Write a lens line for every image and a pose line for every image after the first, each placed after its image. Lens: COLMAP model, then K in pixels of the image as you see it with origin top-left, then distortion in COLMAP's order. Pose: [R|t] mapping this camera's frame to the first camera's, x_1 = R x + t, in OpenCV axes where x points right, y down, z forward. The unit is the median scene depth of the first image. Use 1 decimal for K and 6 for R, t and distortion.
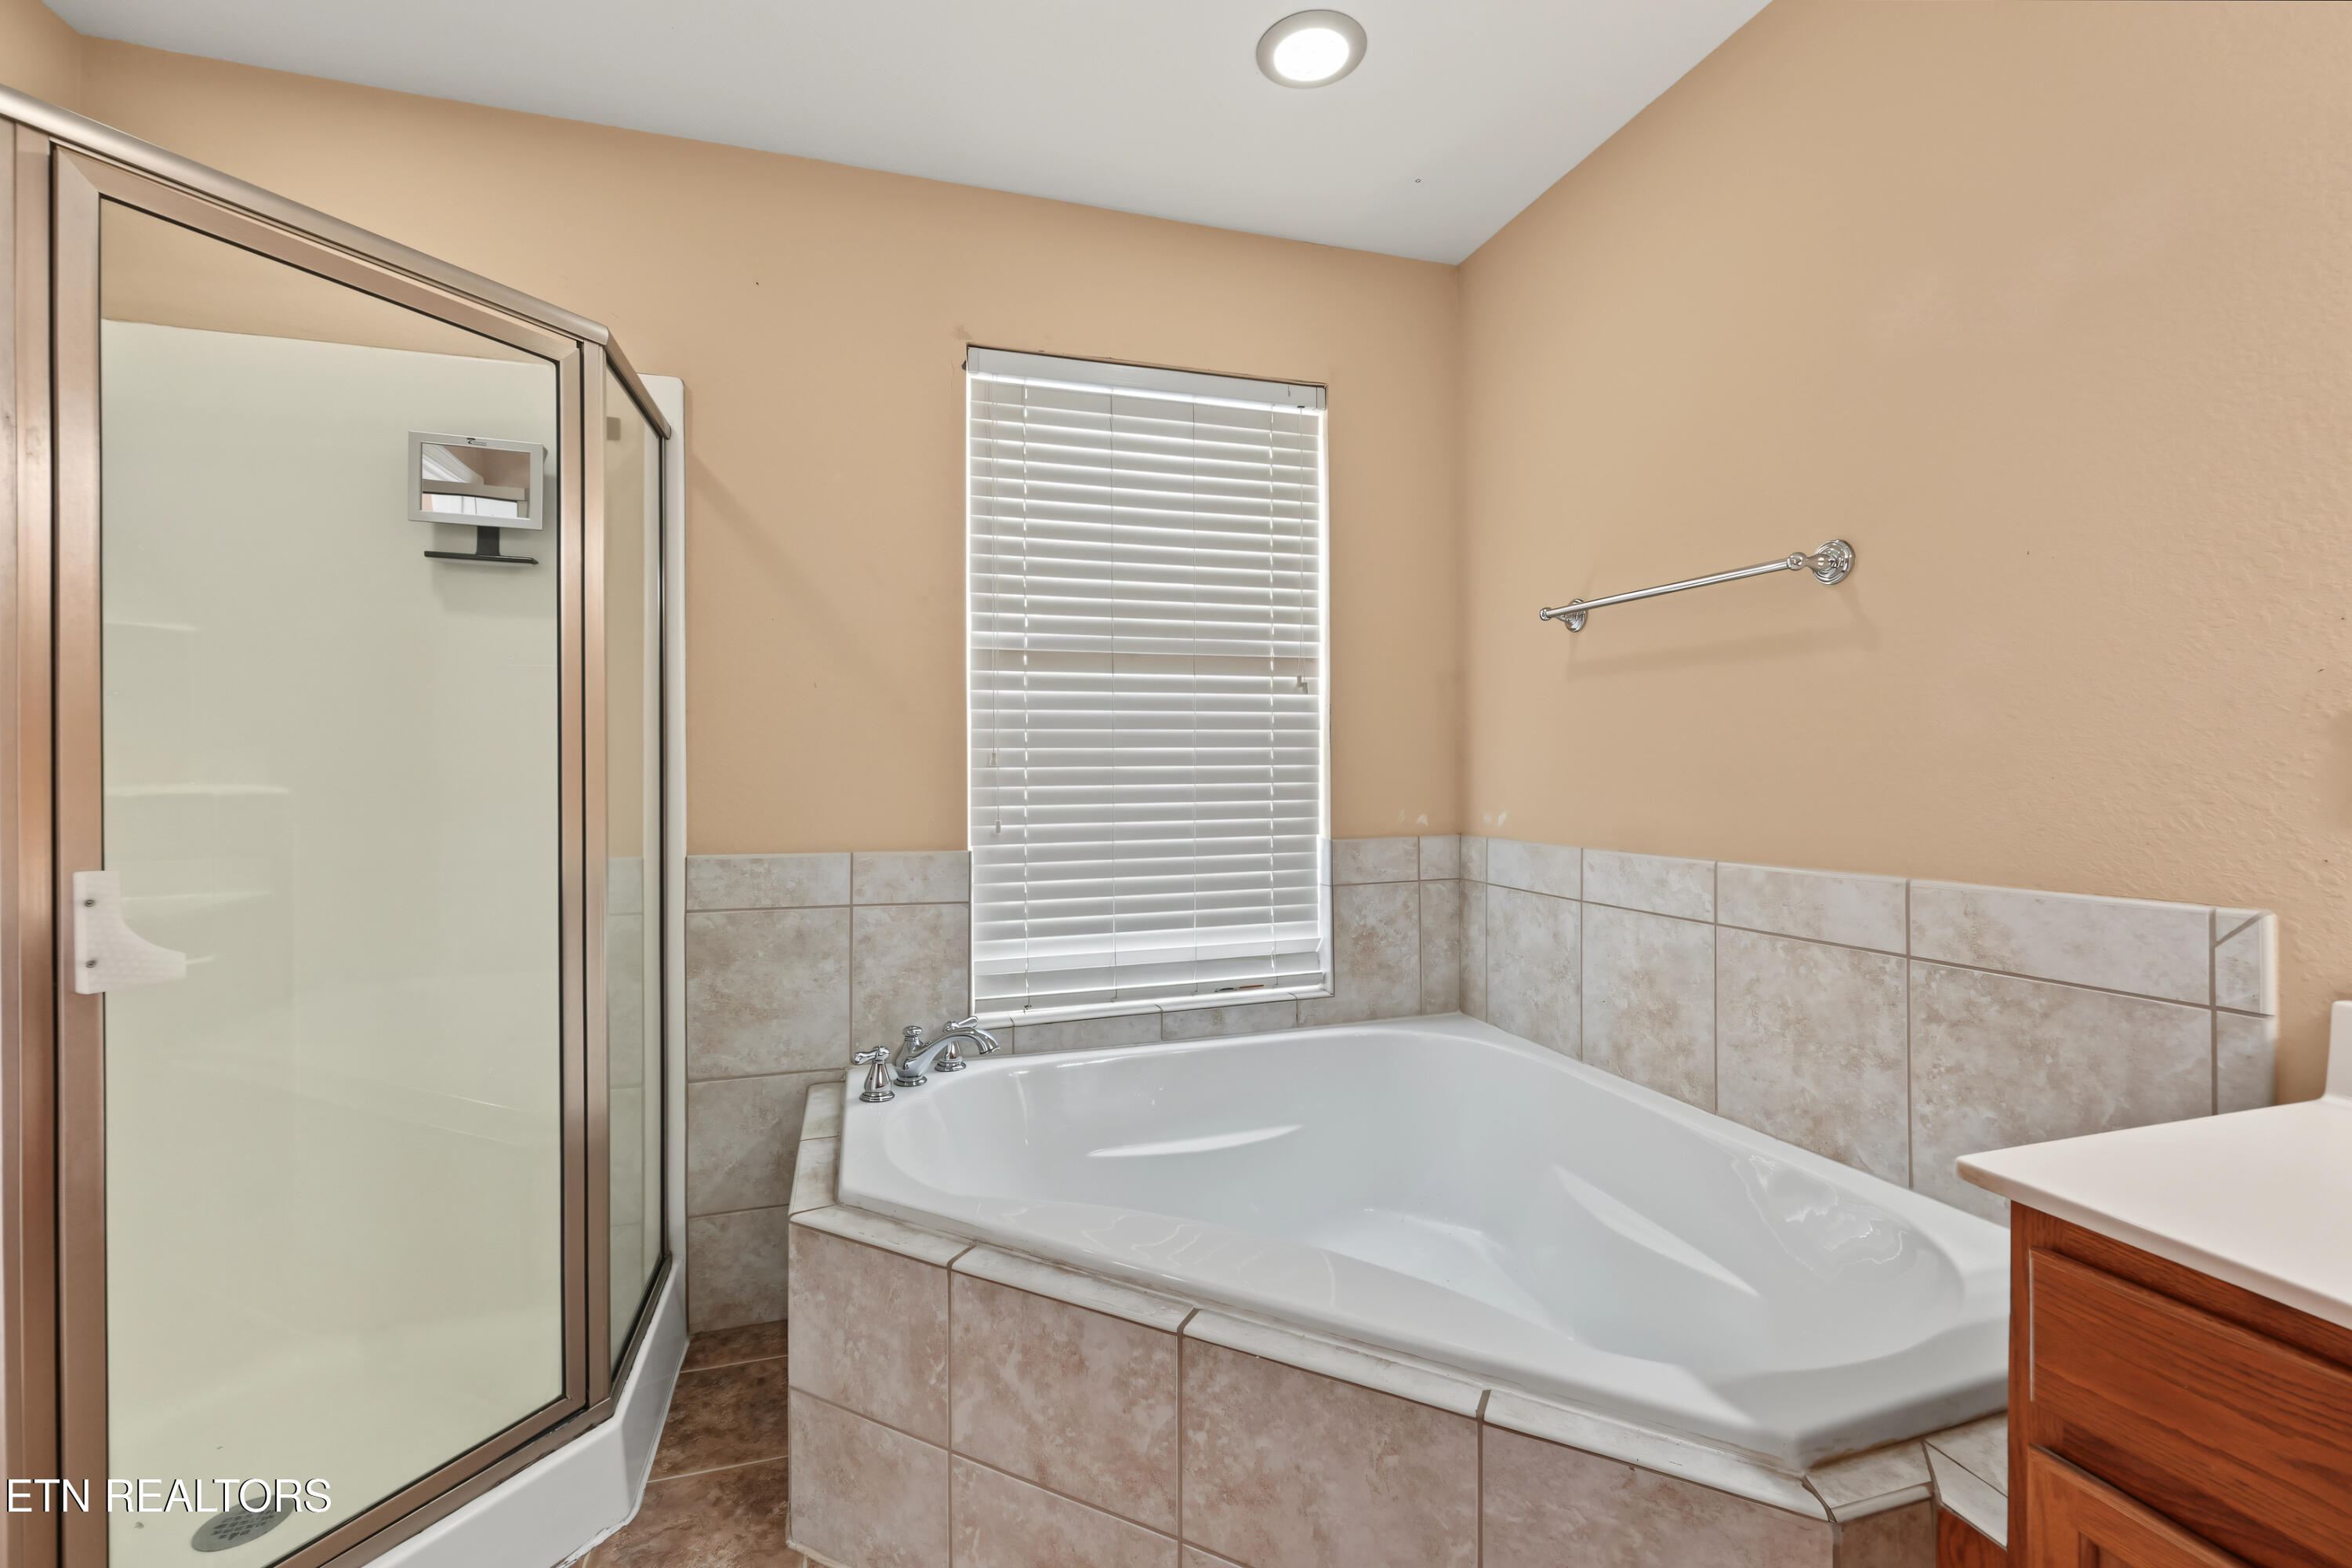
lens RADIAL K [[996.8, 0, 1172.5], [0, 996.8, 765.9], [0, 0, 1]] dist [-0.003379, 0.000352]
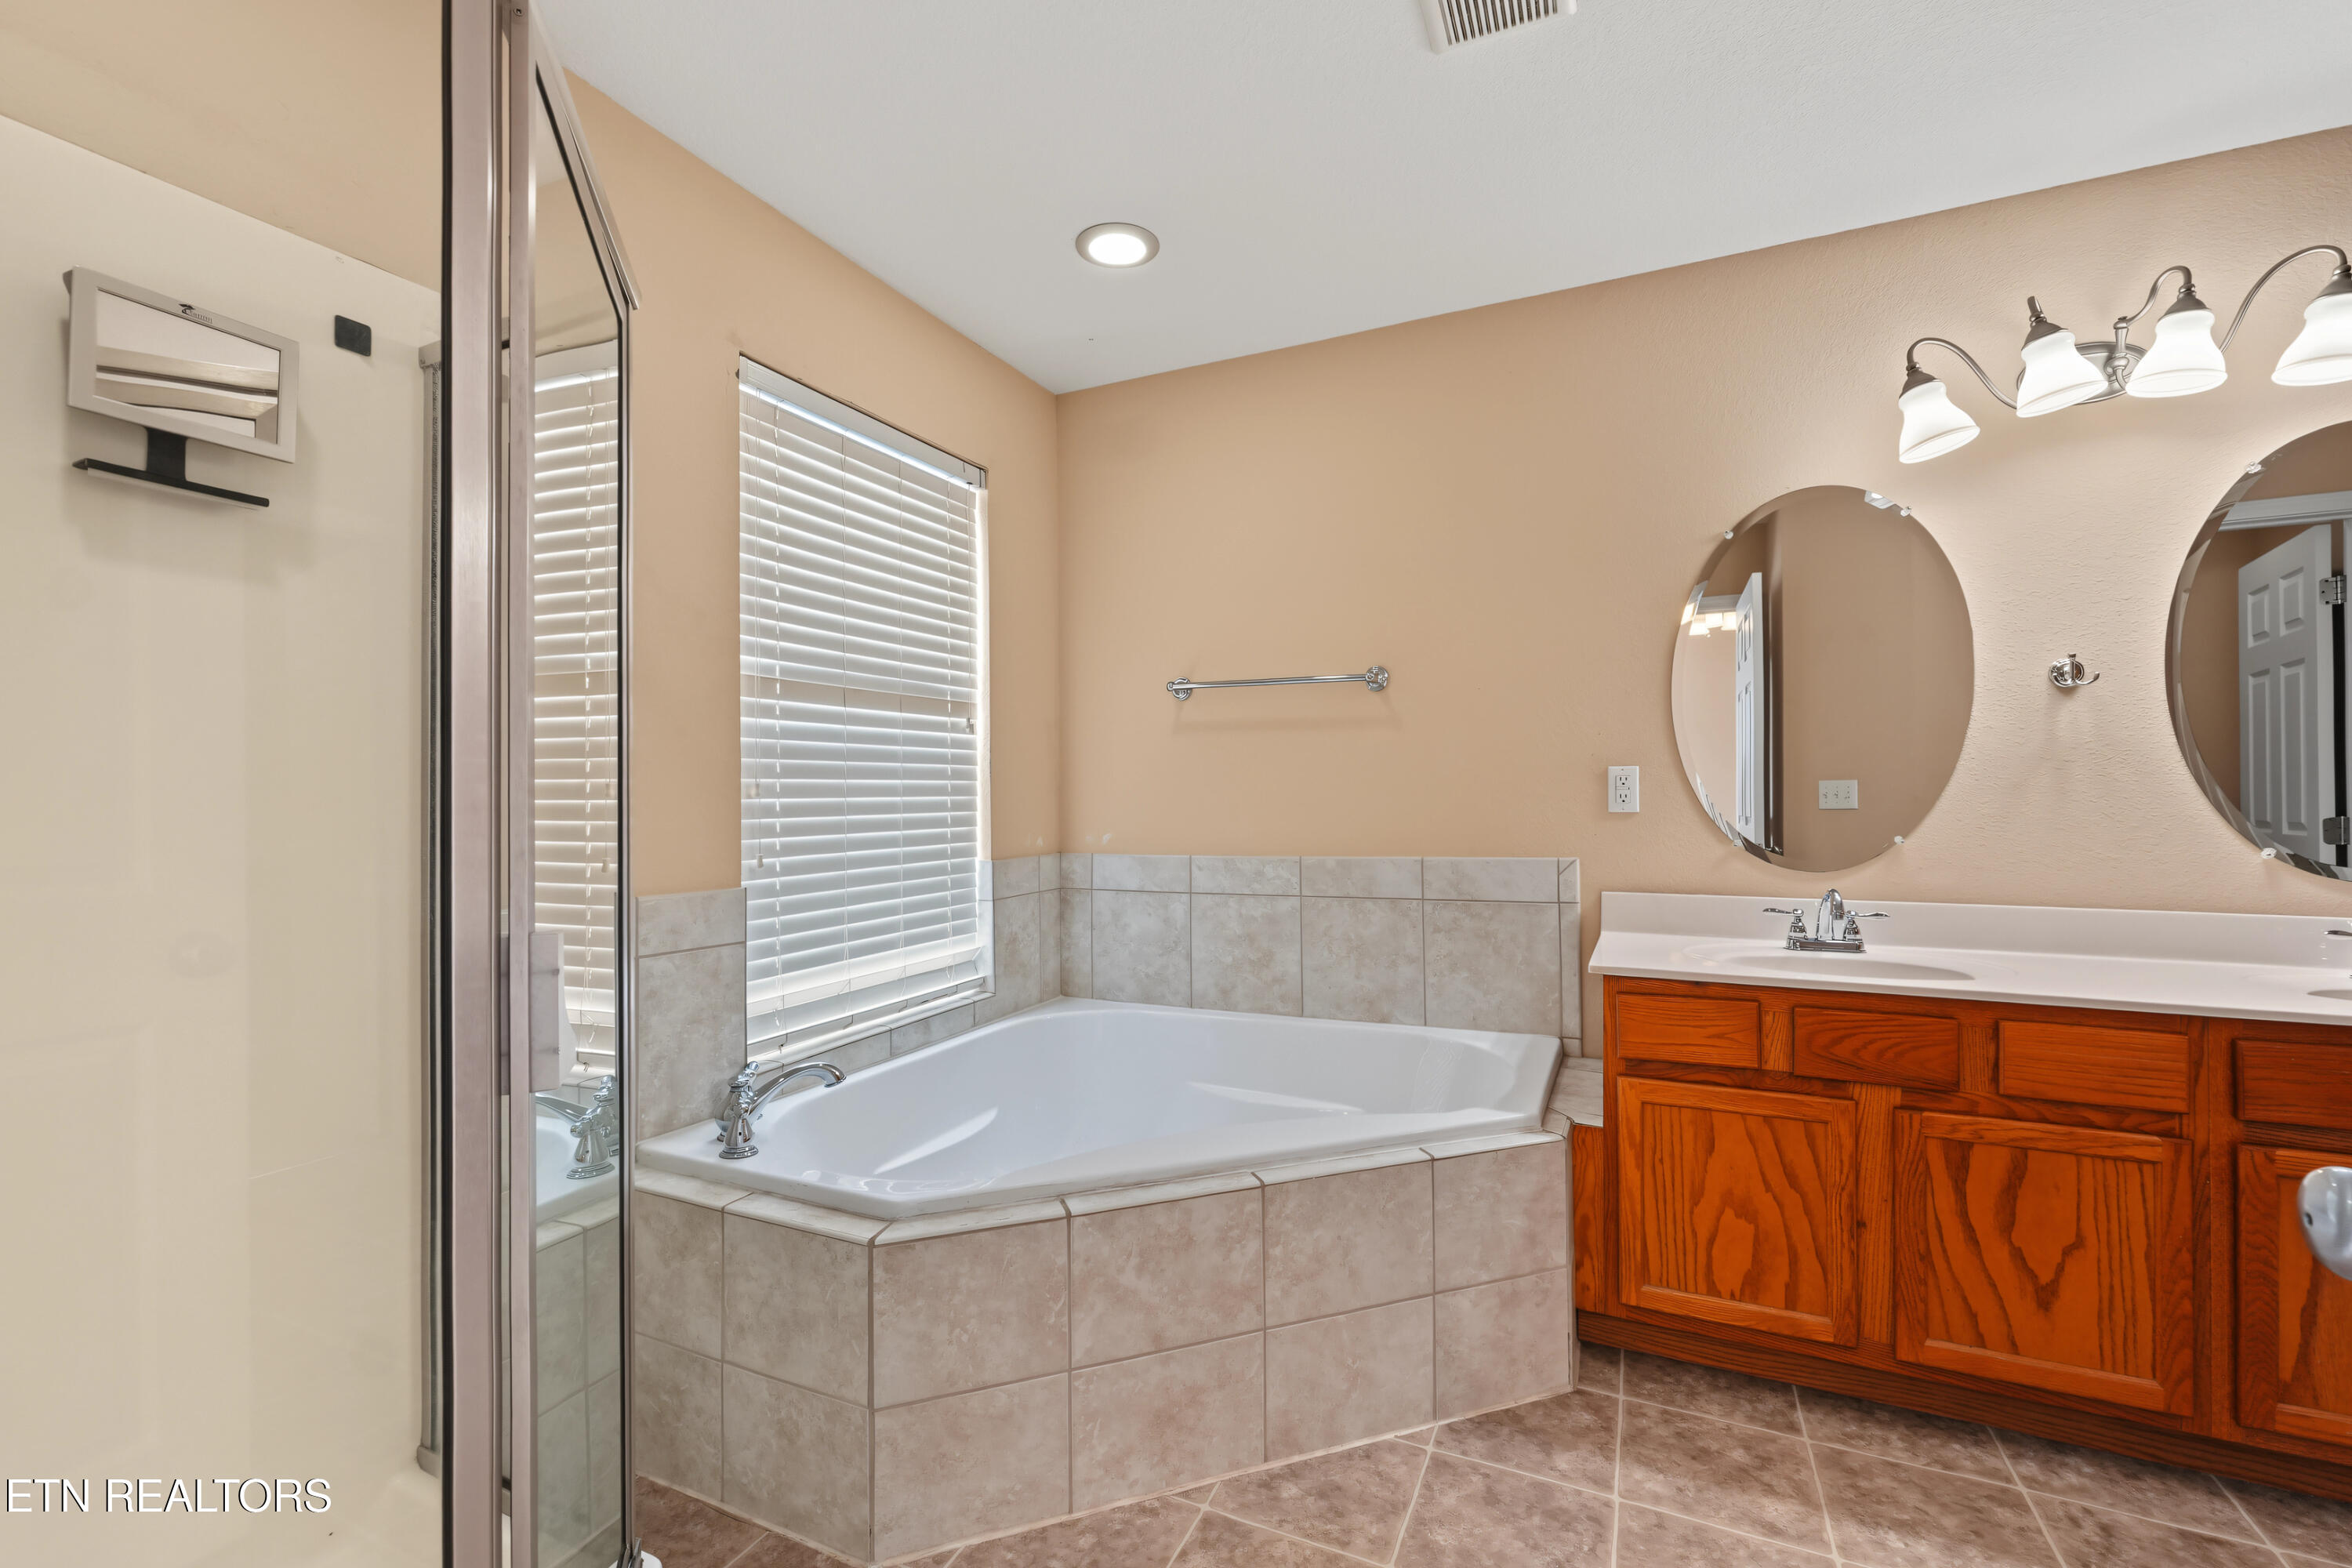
lens RADIAL K [[1017.6, 0, 1176.0], [0, 1017.6, 784.0], [0, 0, 1]] dist [-0.002578, 0.000208]
pose [[0.671875, 0.007713, 0.740624, -0.670401], [0.003944, 0.999894, -0.013991, 0.002459], [-0.740654, 0.012322, 0.671774, 0.051291]]
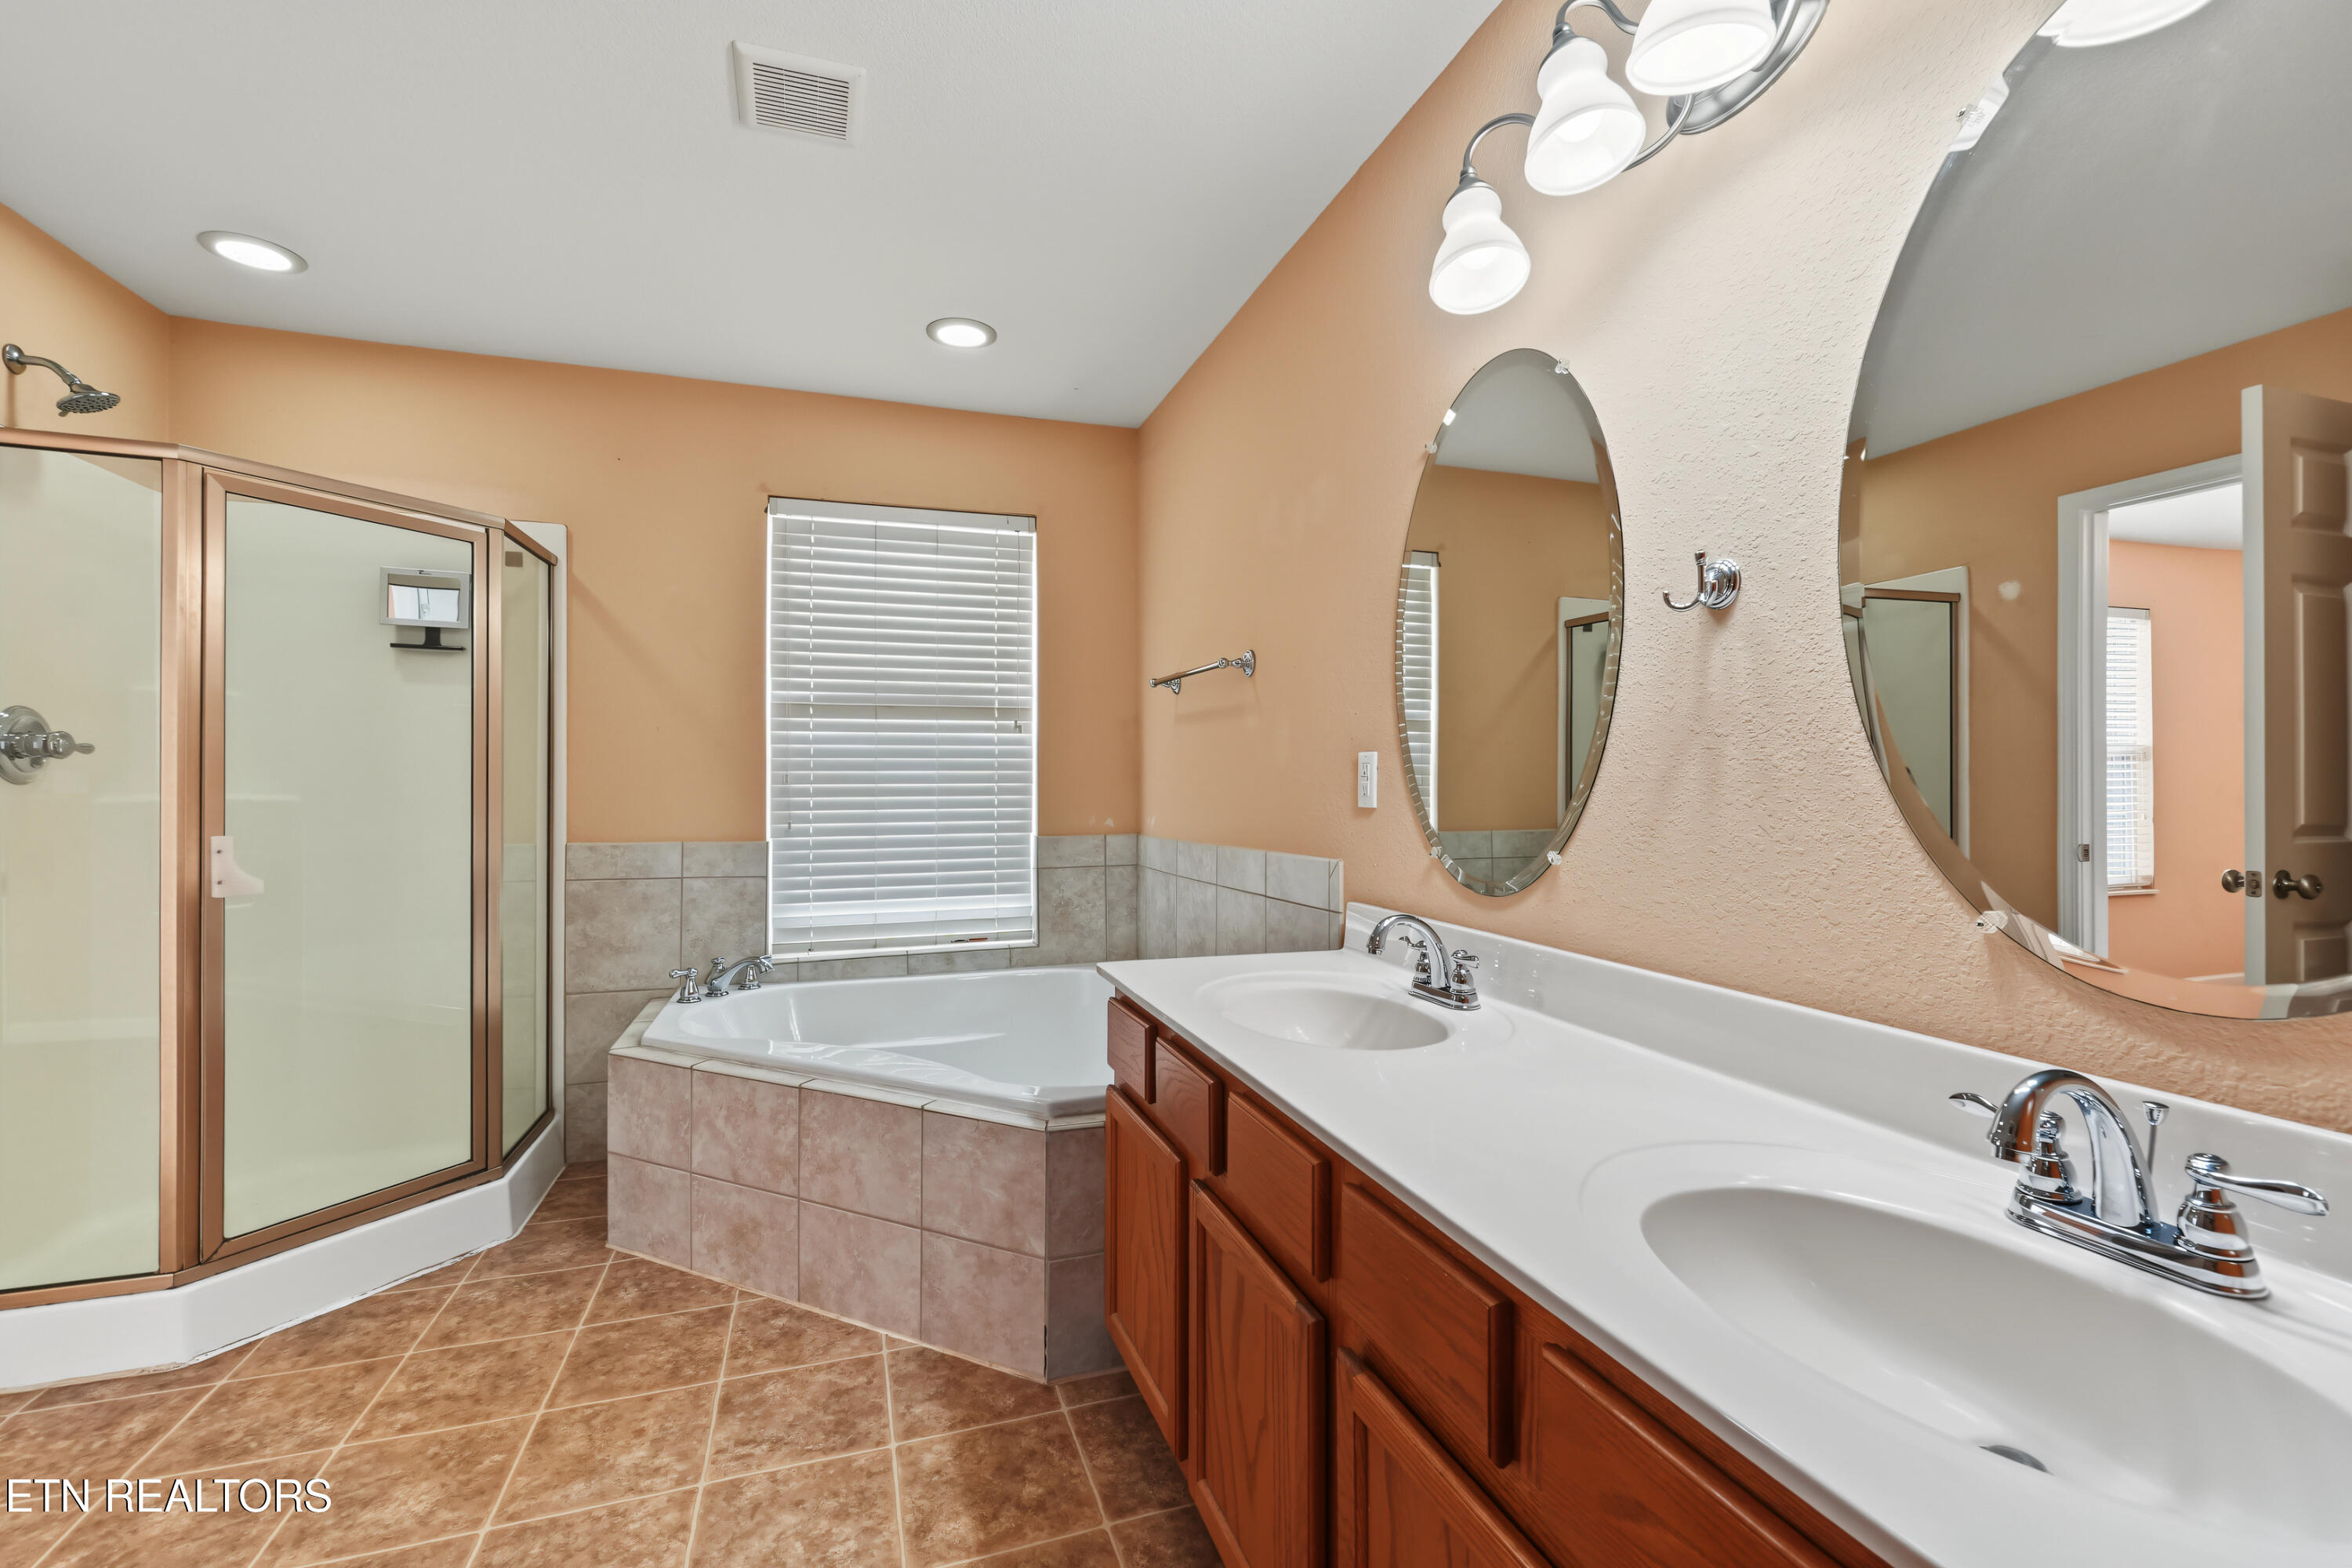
lens RADIAL K [[1018.8, 0, 1180.2], [0, 1018.8, 776.7], [0, 0, 1]] dist [0.000207, -0.000096]
pose [[0.999771, 0.003260, 0.021147, 0.386198], [-0.003122, 0.999974, -0.006544, -0.002190], [-0.021168, 0.006477, 0.999755, -0.529894]]
